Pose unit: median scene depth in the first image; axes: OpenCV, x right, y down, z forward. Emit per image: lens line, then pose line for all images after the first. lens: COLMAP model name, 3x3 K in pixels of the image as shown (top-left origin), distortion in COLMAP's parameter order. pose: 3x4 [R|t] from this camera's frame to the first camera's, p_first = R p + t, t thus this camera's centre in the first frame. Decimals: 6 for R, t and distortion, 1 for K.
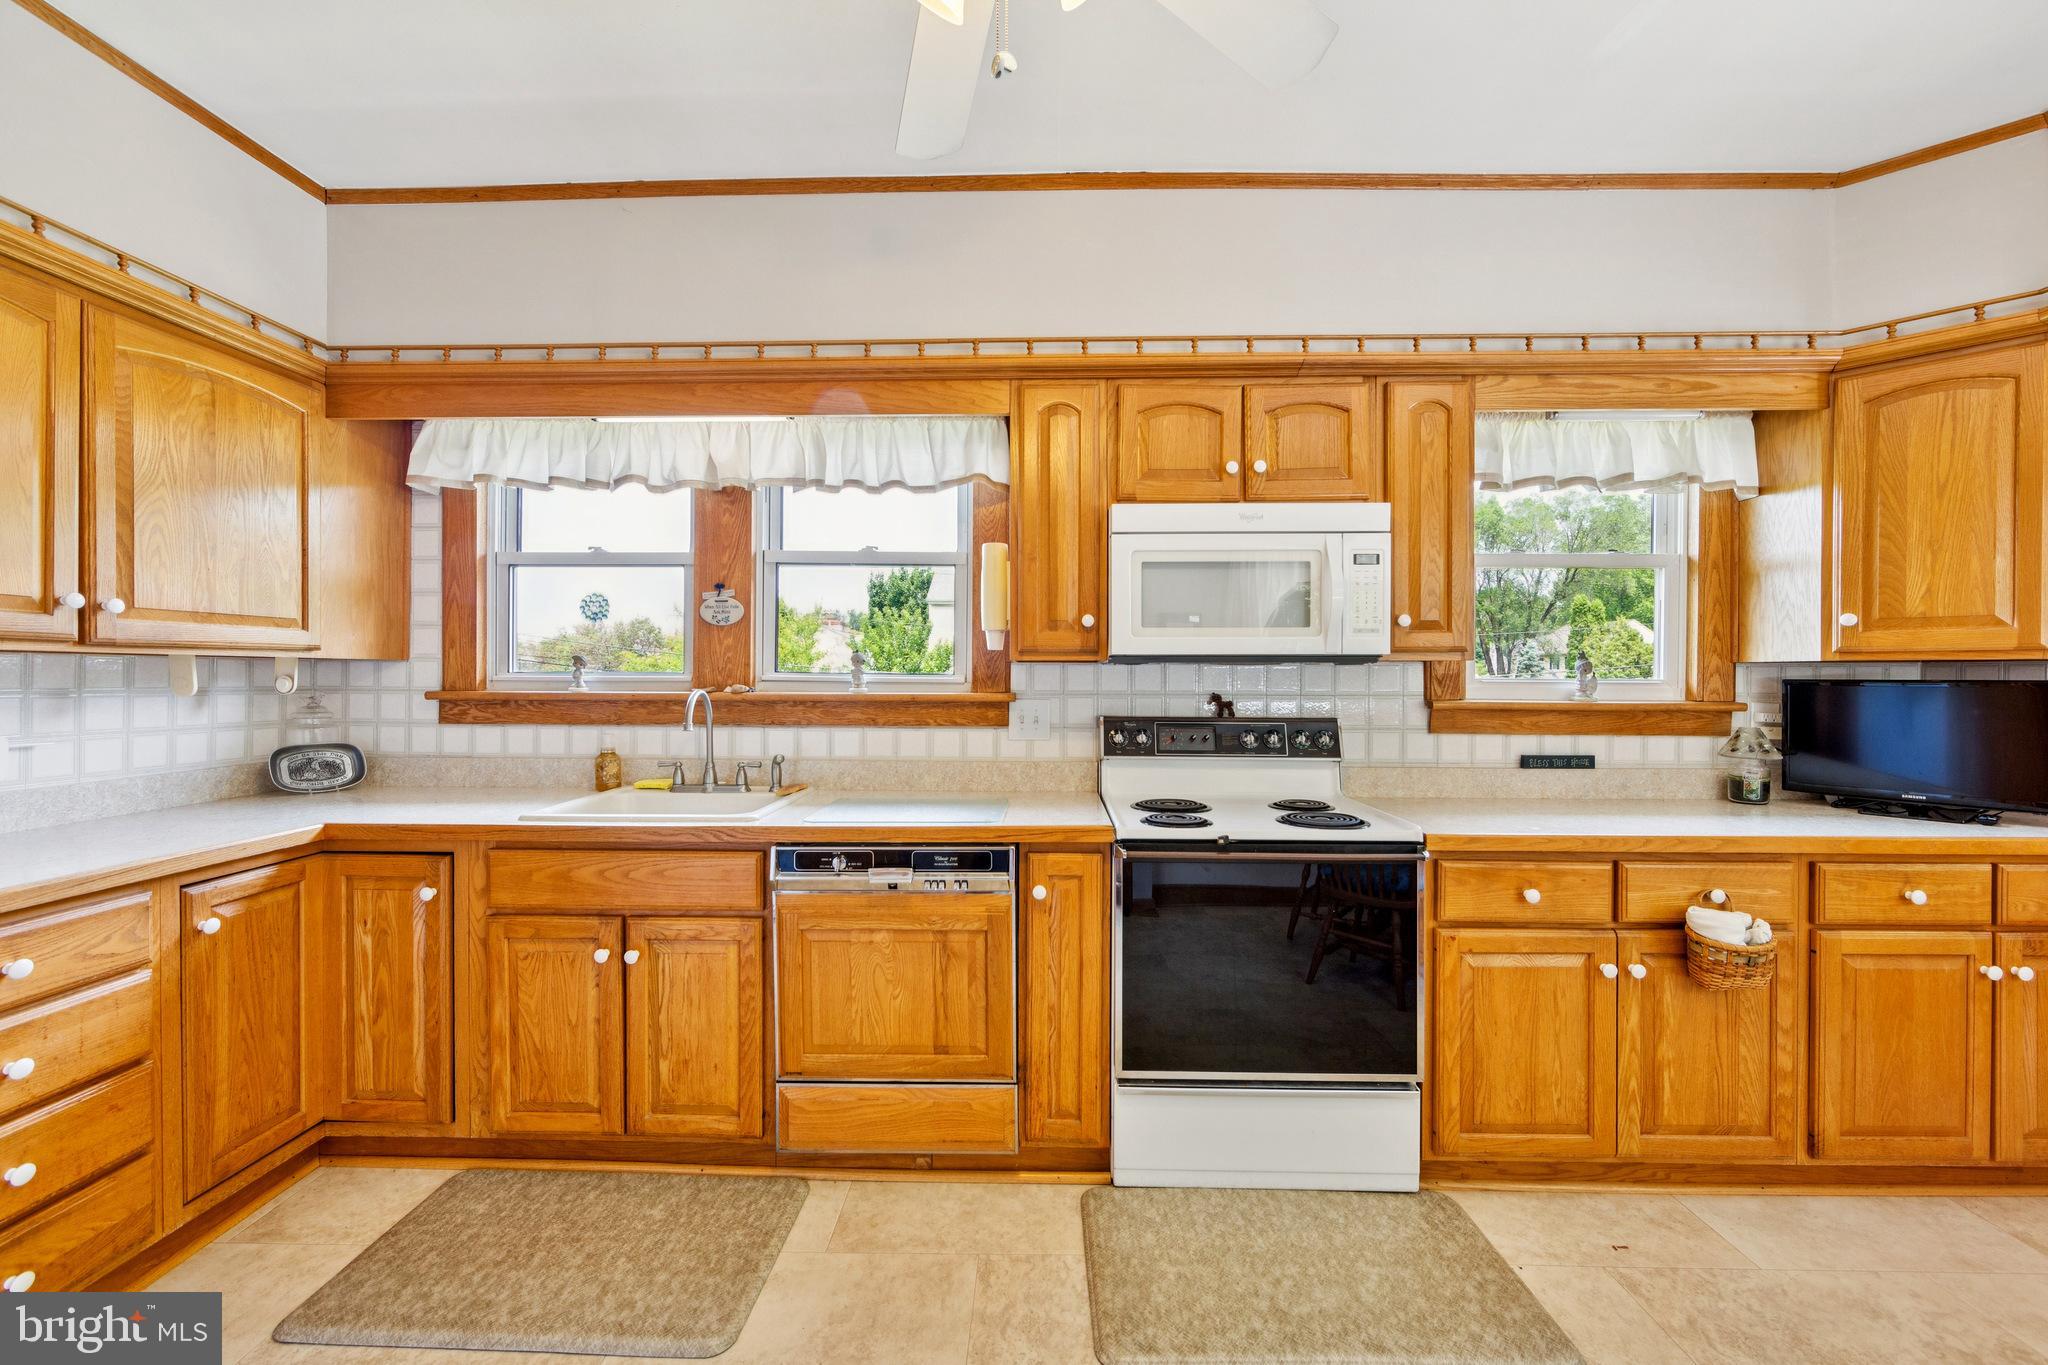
lens RADIAL K [[810.7, 0, 1032.2], [0, 810.7, 672.3], [0, 0, 1]] dist [-0.002436, 0.000031]
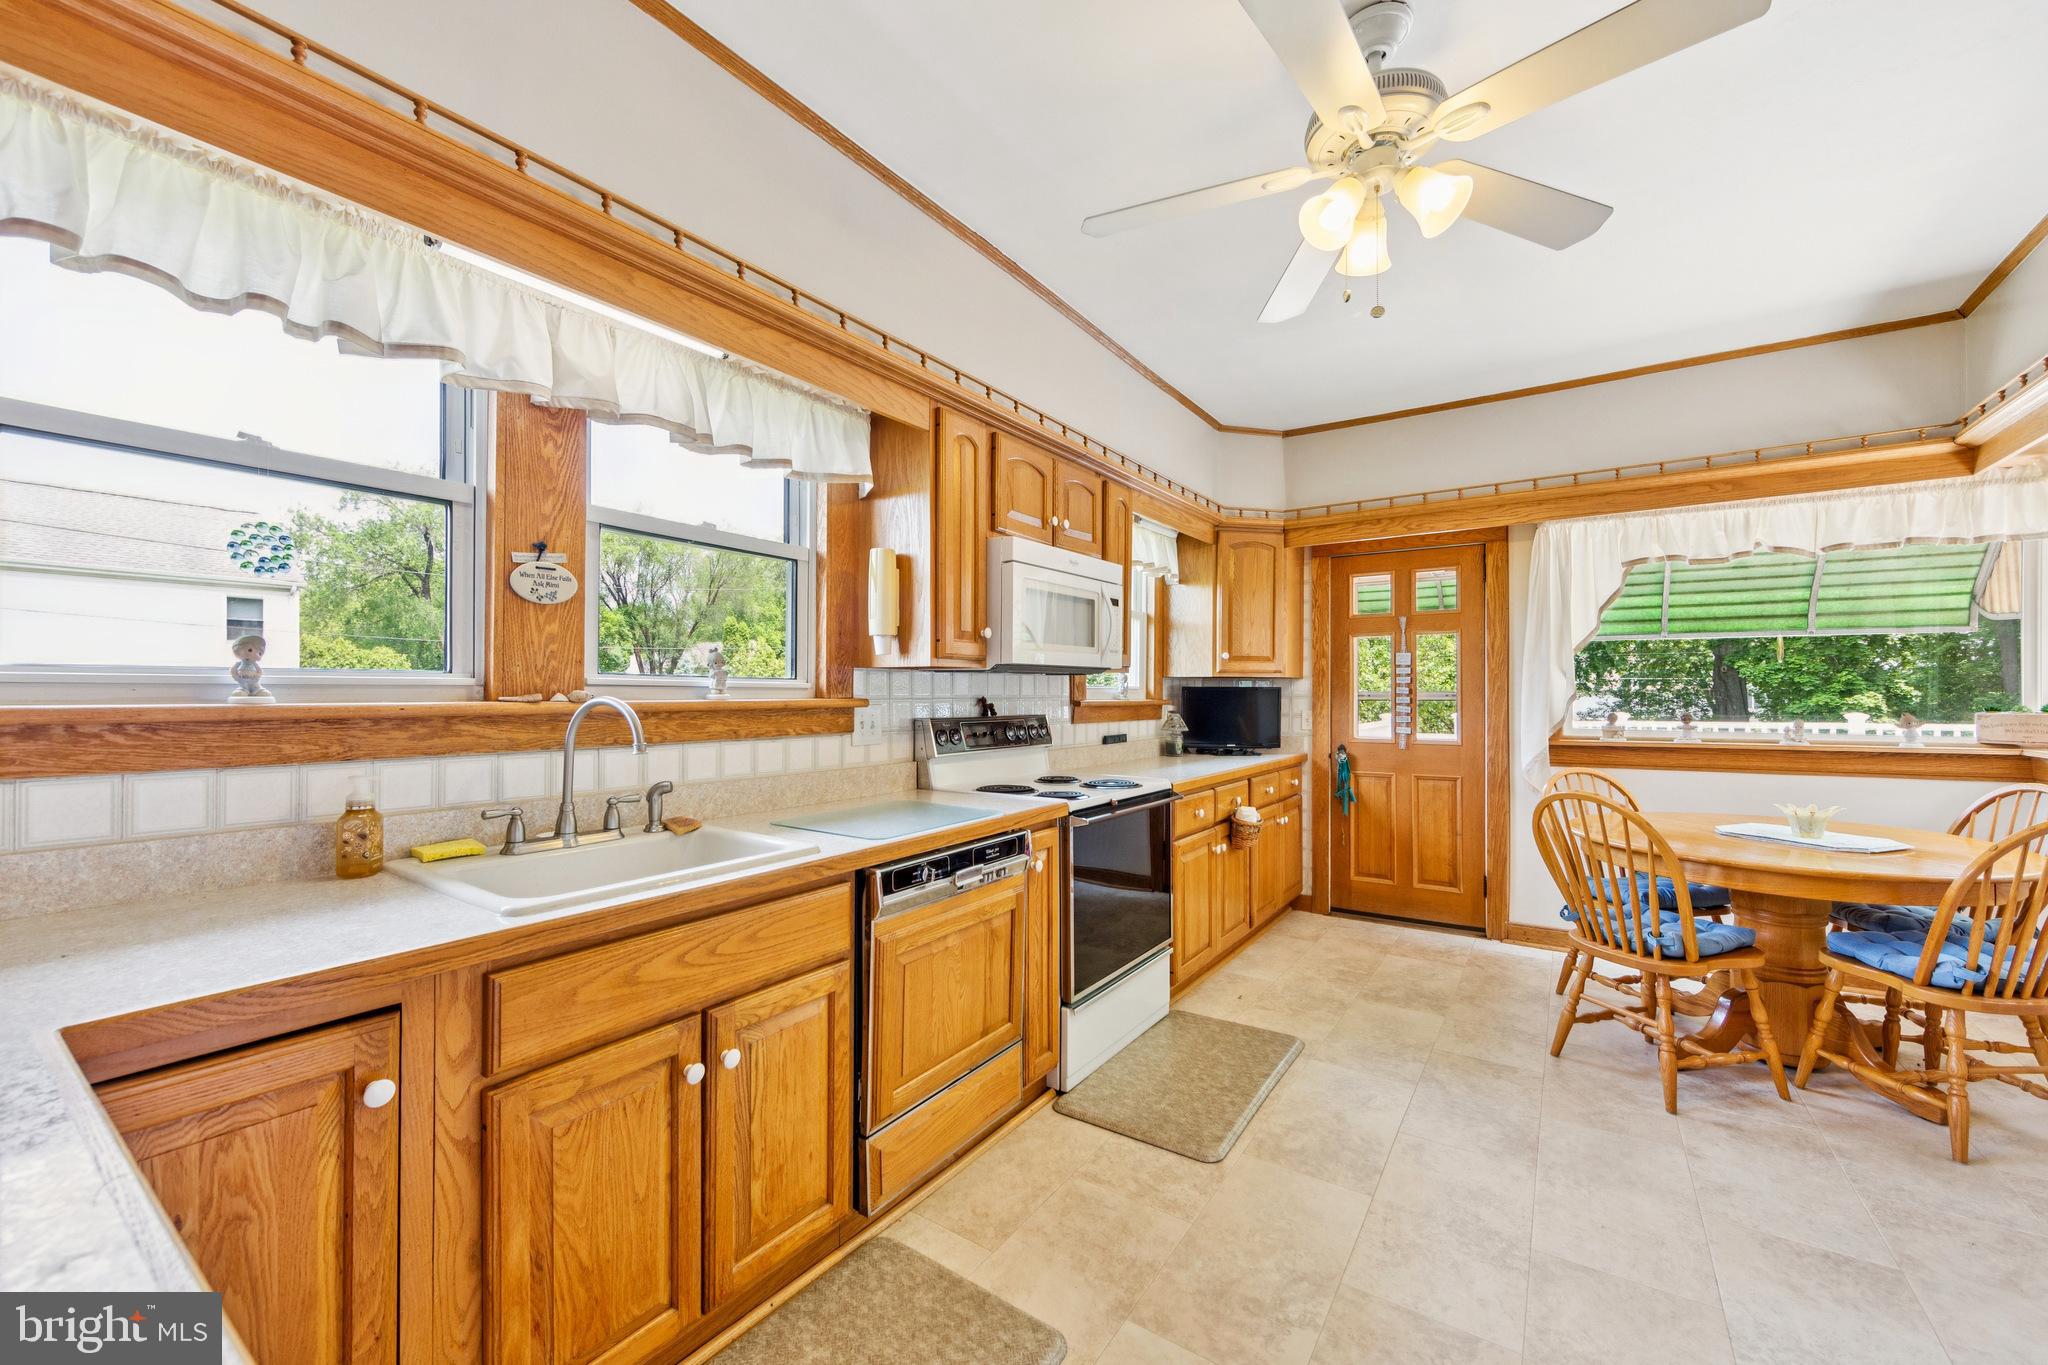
lens RADIAL K [[806.5, 0, 1029.8], [0, 806.5, 682.3], [0, 0, 1]] dist [-0.002506, 0.000025]
pose [[0.543010, 0.007273, 0.839695, -0.817469], [-0.005698, 0.999971, -0.004976, 0.010415], [-0.839707, -0.002083, 0.543036, 0.319316]]
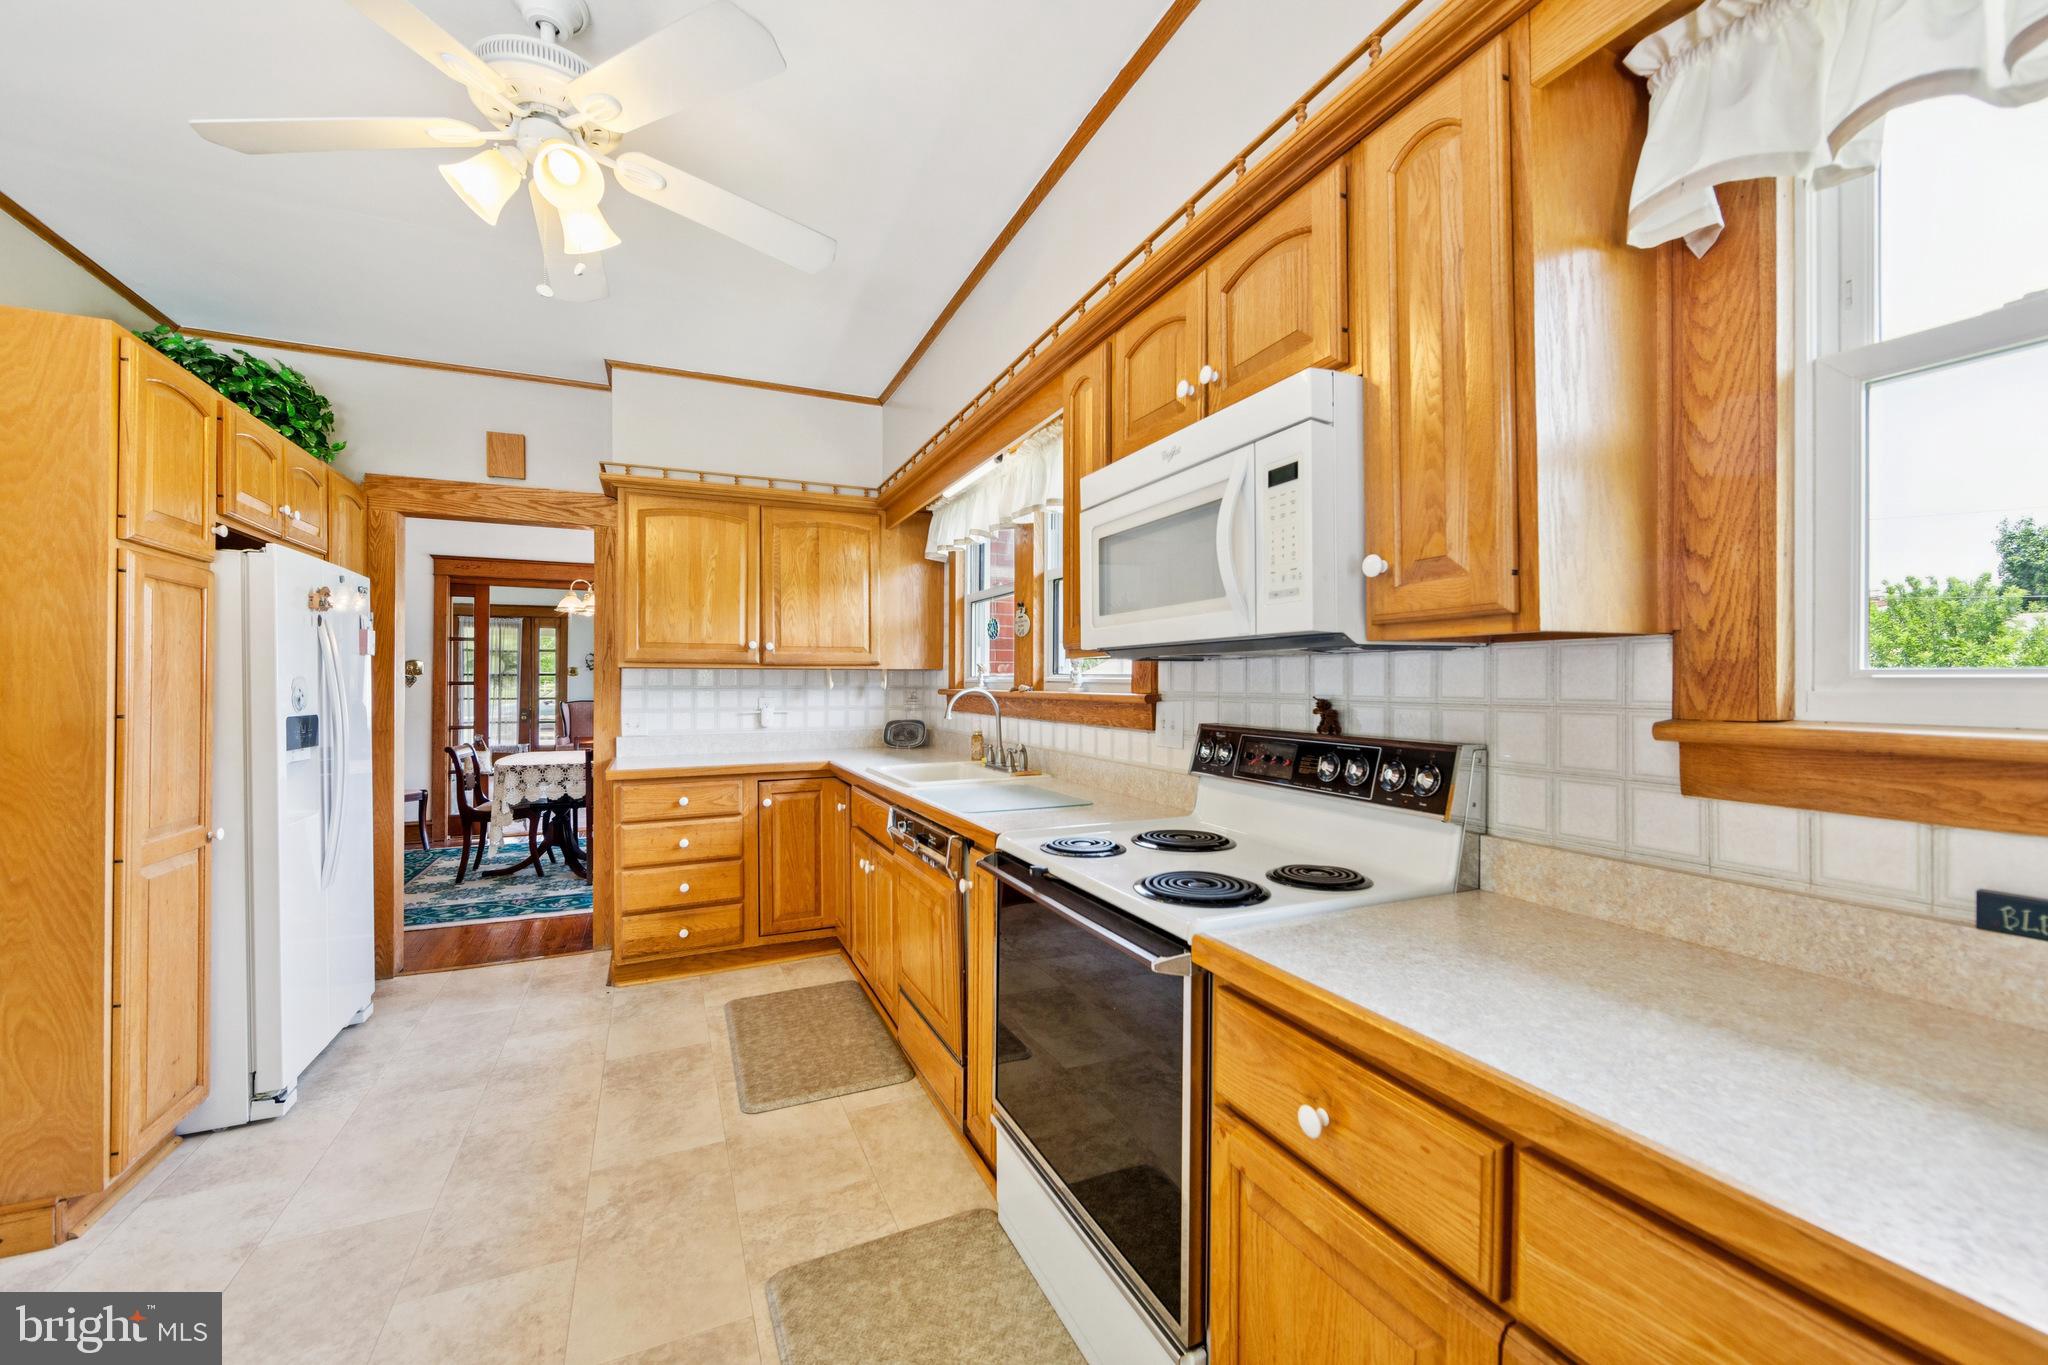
lens RADIAL K [[804.4, 0, 1020.6], [0, 804.4, 676.6], [0, 0, 1]] dist [0.001952, -0.000002]
pose [[0.432135, -0.008806, -0.901766, 0.803272], [0.006871, 0.999955, -0.006472, 0.011544], [0.901783, -0.003400, 0.432177, 0.525506]]
